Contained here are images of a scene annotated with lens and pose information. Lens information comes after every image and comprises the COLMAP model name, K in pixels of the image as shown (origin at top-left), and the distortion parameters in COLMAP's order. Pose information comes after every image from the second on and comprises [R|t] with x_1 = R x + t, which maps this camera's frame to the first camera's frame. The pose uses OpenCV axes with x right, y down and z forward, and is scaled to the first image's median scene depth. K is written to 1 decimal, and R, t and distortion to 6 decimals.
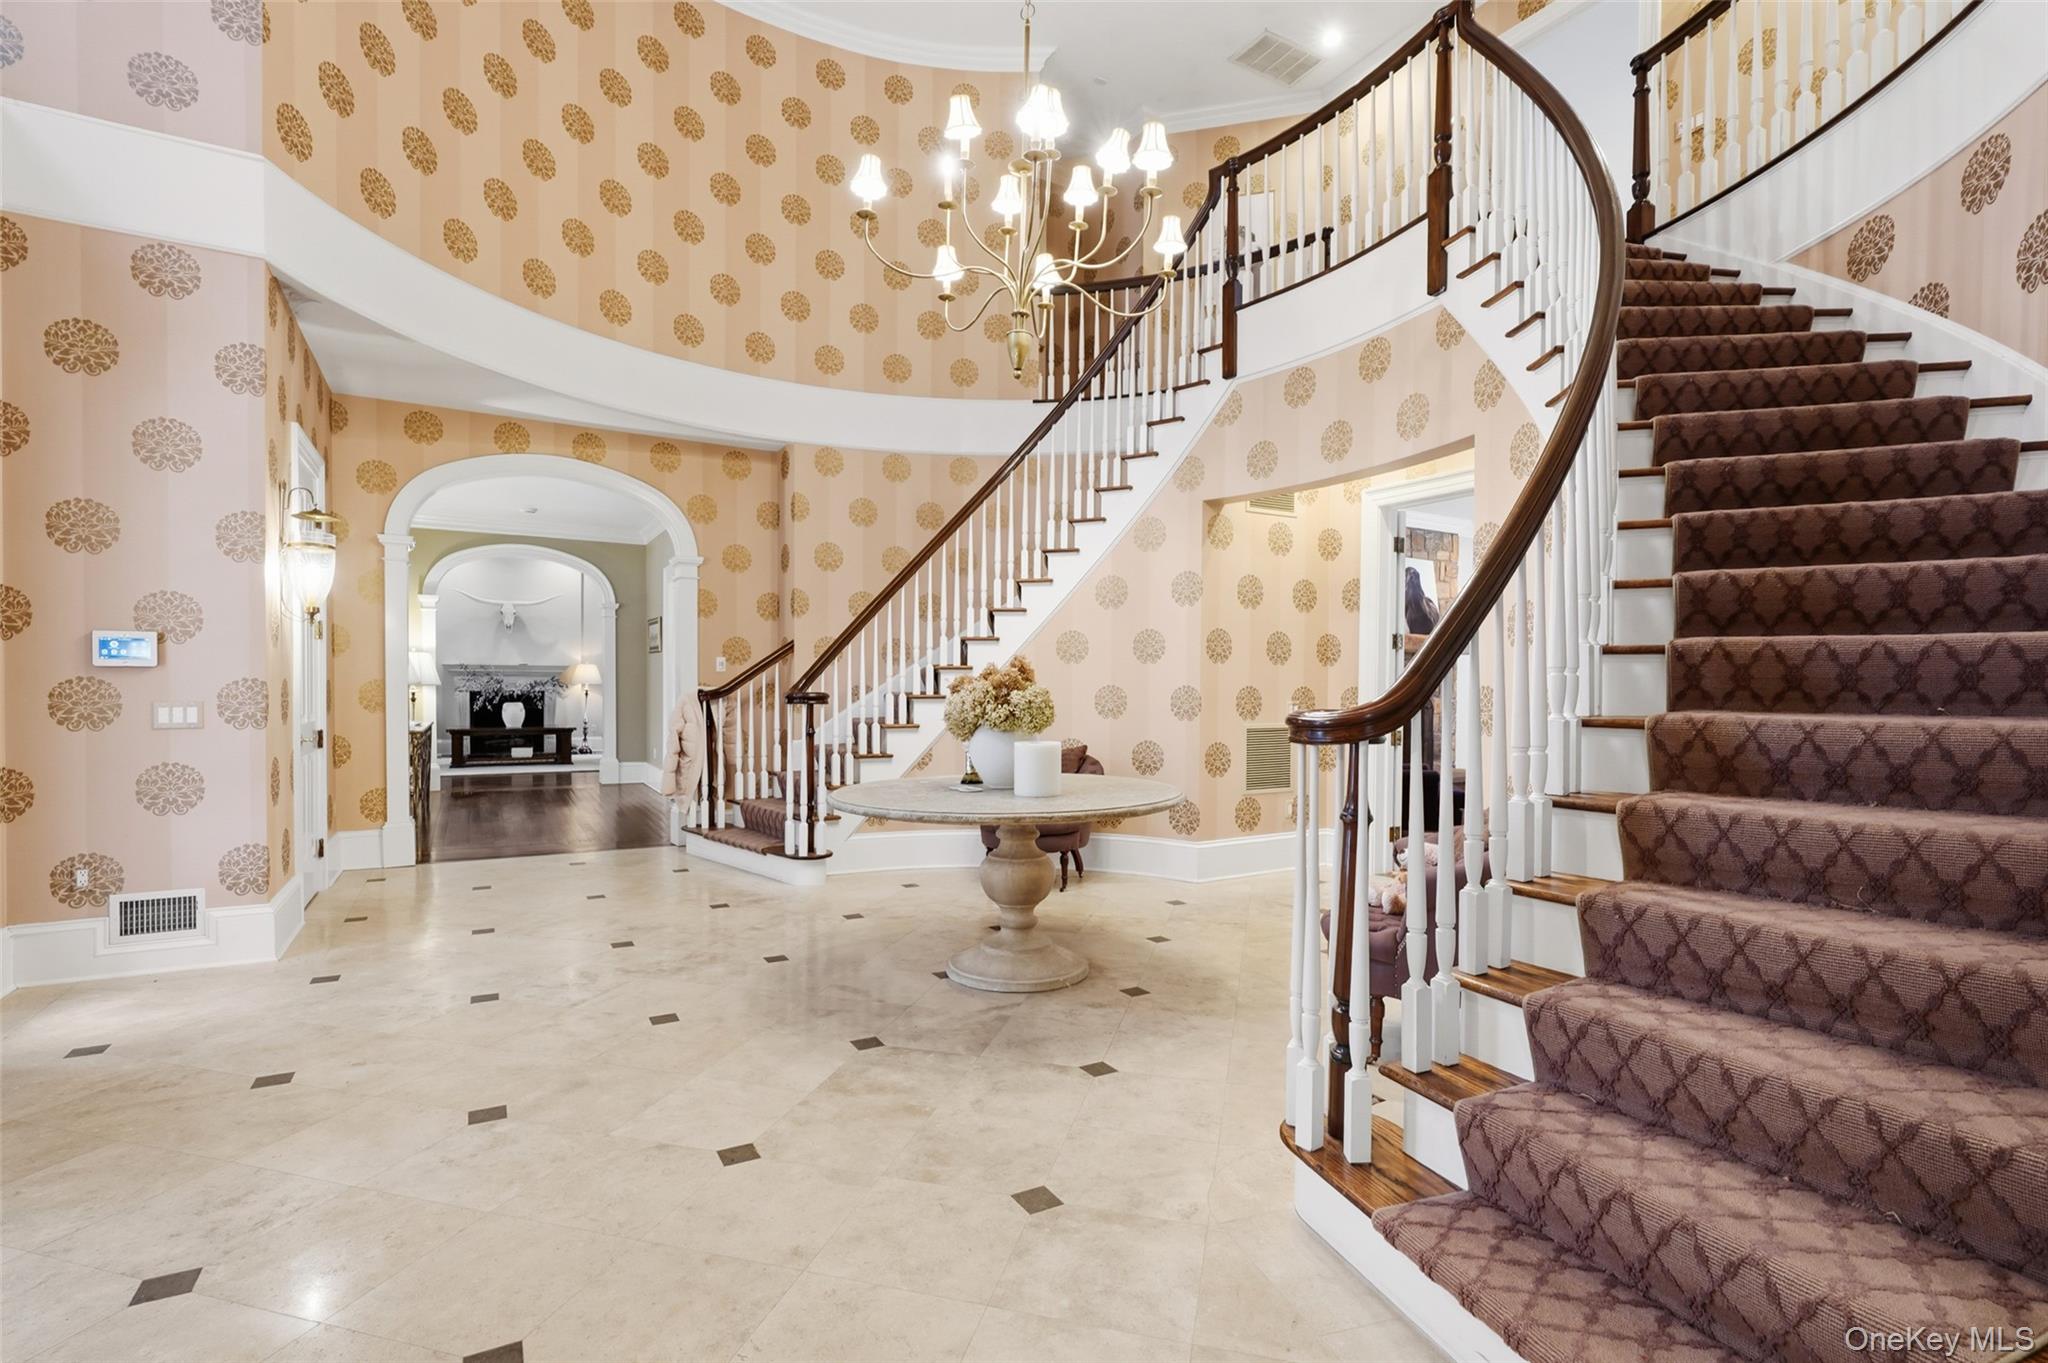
lens RADIAL K [[951.2, 0, 1028.0], [0, 951.2, 703.3], [0, 0, 1]] dist [-0.004124, 0.000841]
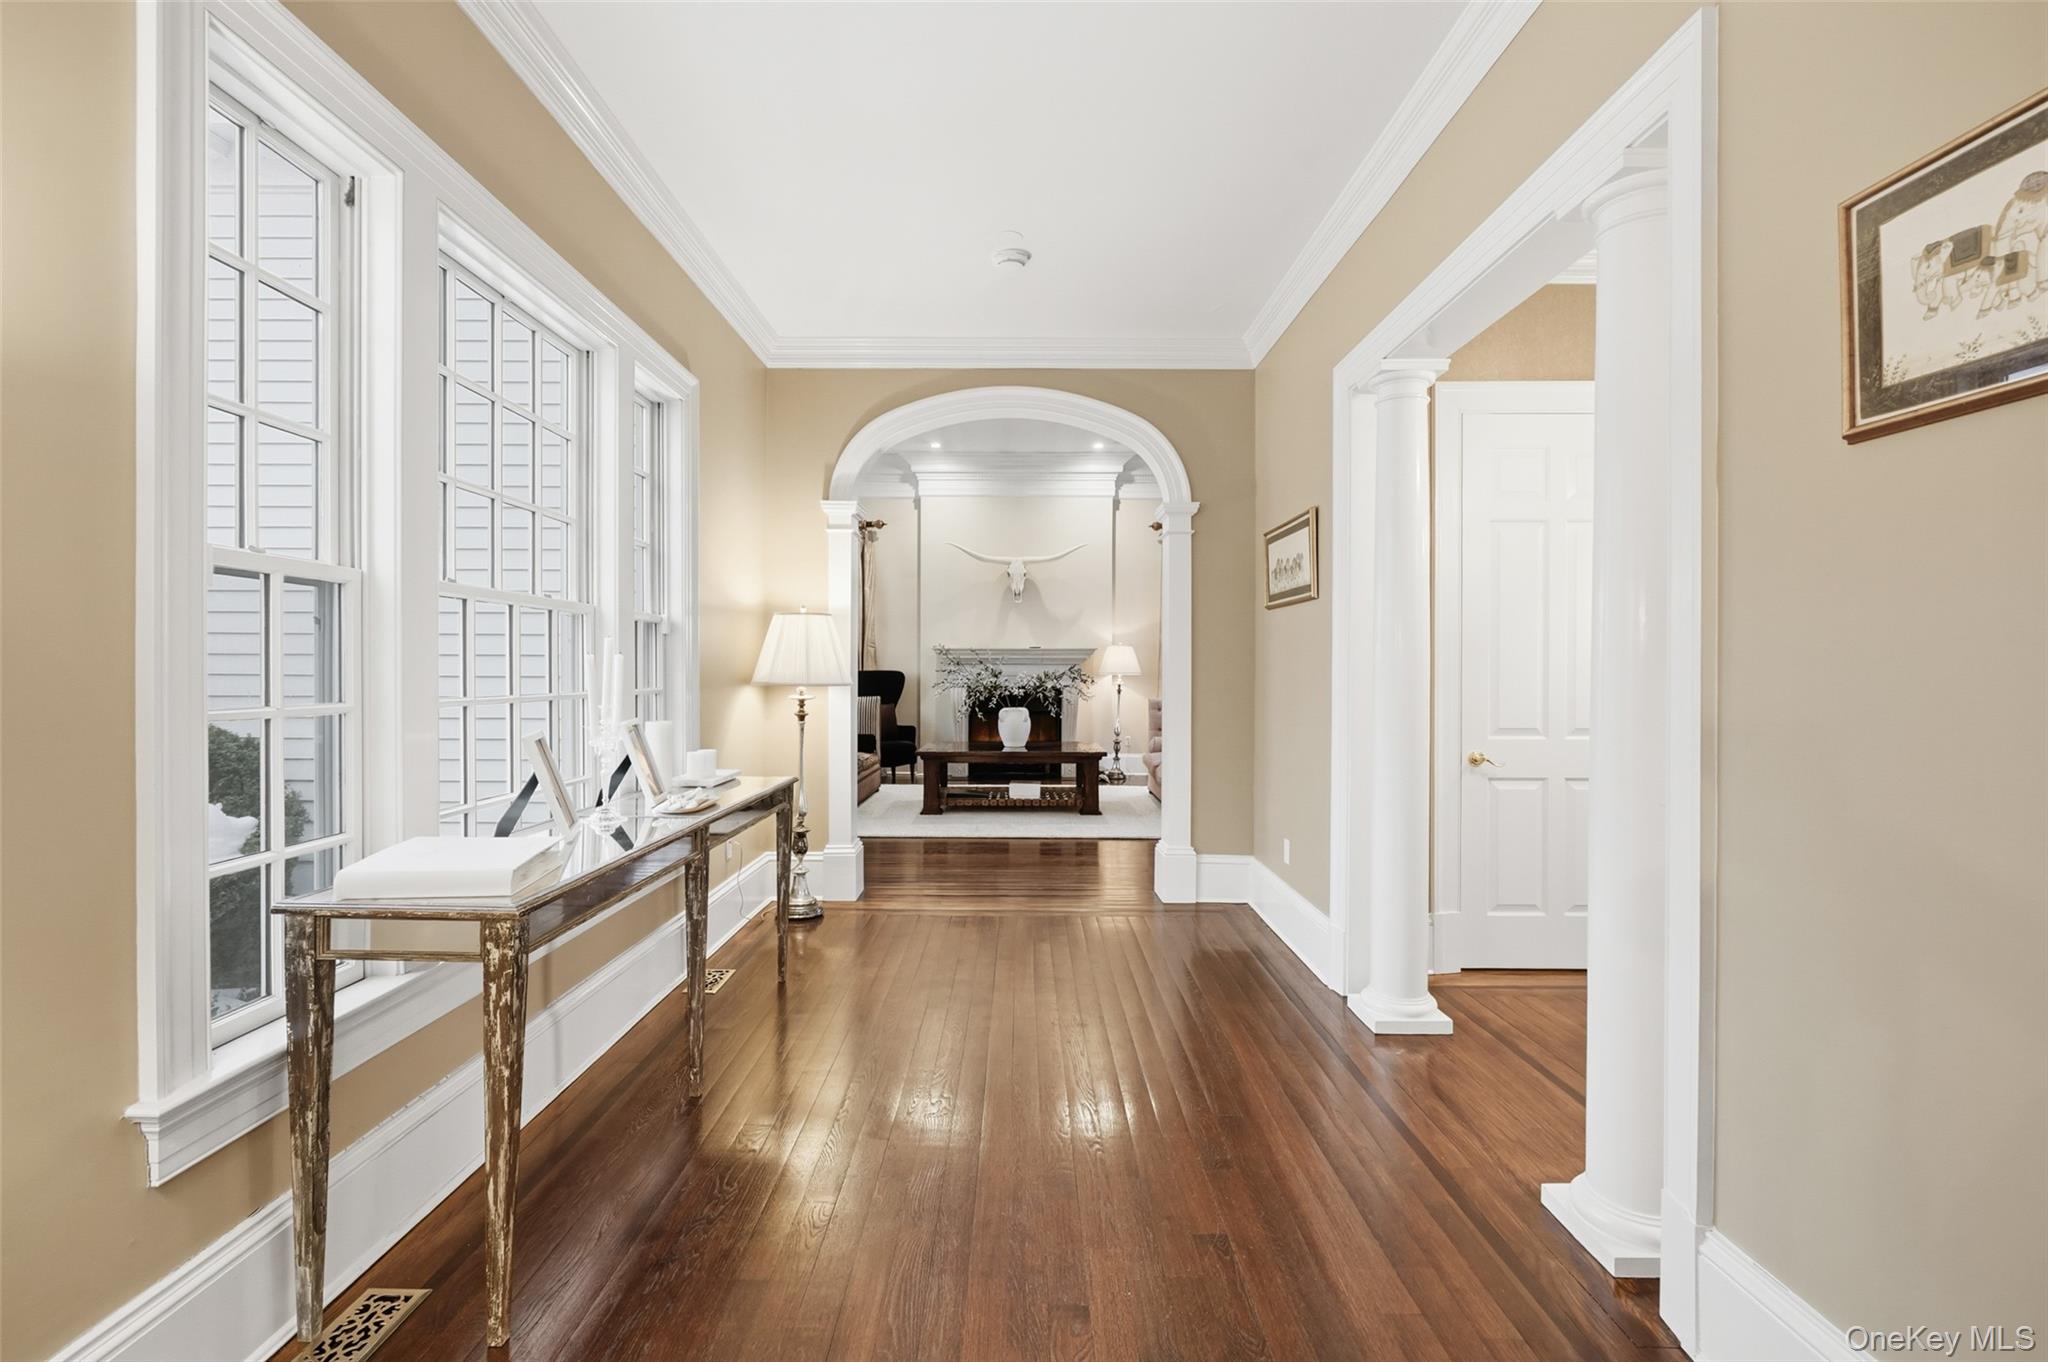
lens RADIAL K [[951.2, 0, 1022.5], [0, 951.2, 675.5], [0, 0, 1]] dist [-0.004124, 0.000841]
pose [[0.865724, -0.000897, -0.500521, -0.217648], [-0.006823, 0.999884, -0.013594, -0.012795], [0.500476, 0.015184, 0.865617, 0.446222]]
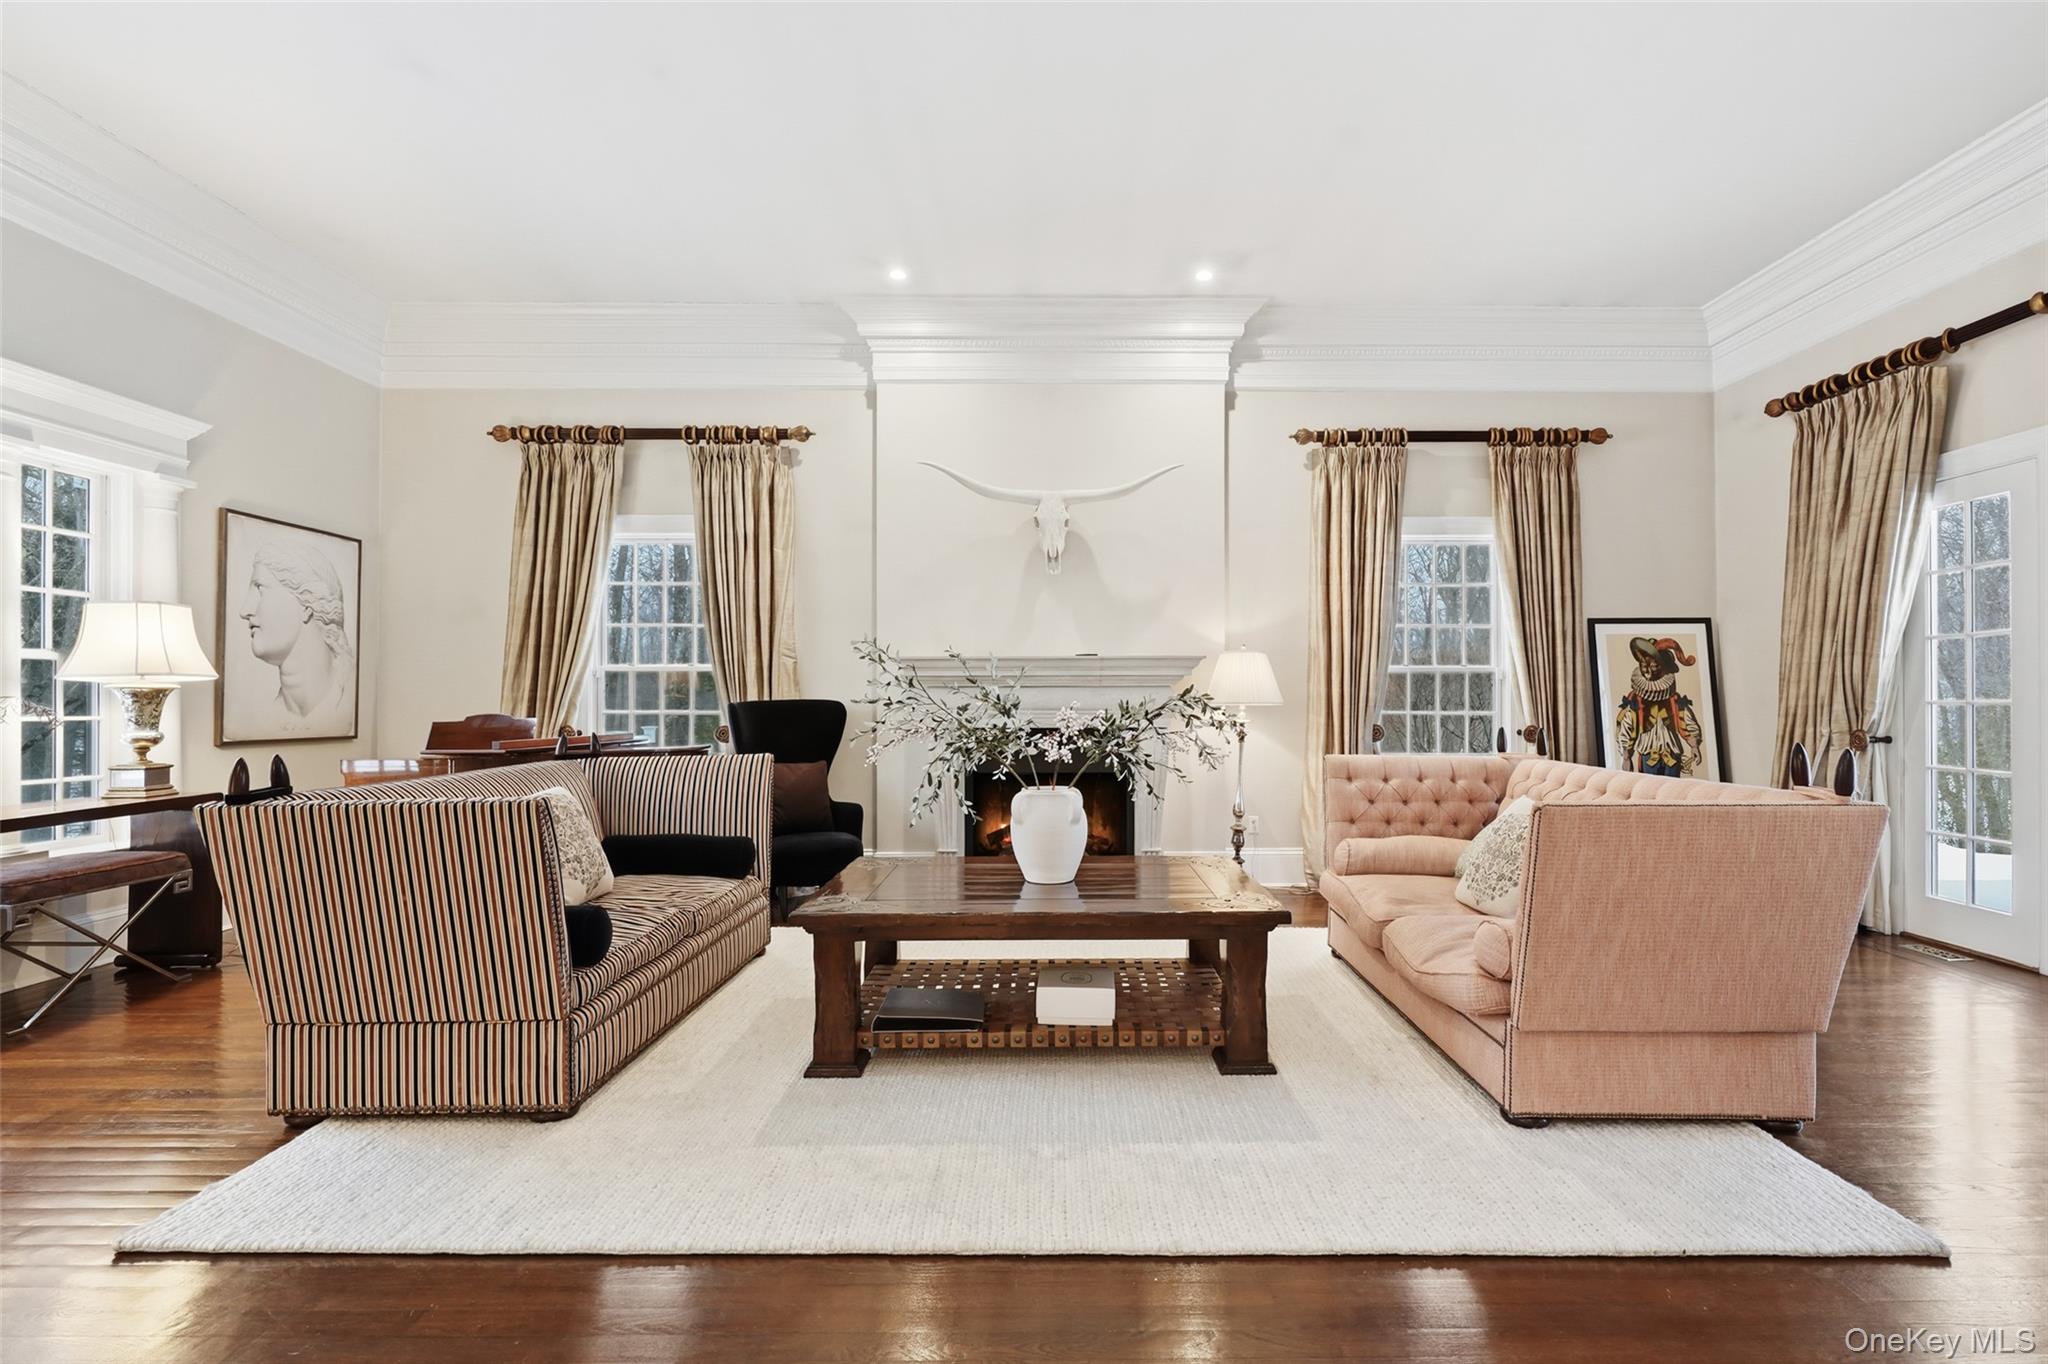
lens RADIAL K [[951.2, 0, 1030.7], [0, 951.2, 691.9], [0, 0, 1]] dist [-0.004124, 0.000841]
pose [[0.852305, -0.008729, -0.522973, -0.395263], [-0.003335, 0.999750, -0.022122, -0.020550], [0.523035, 0.020598, 0.852062, 0.747088]]
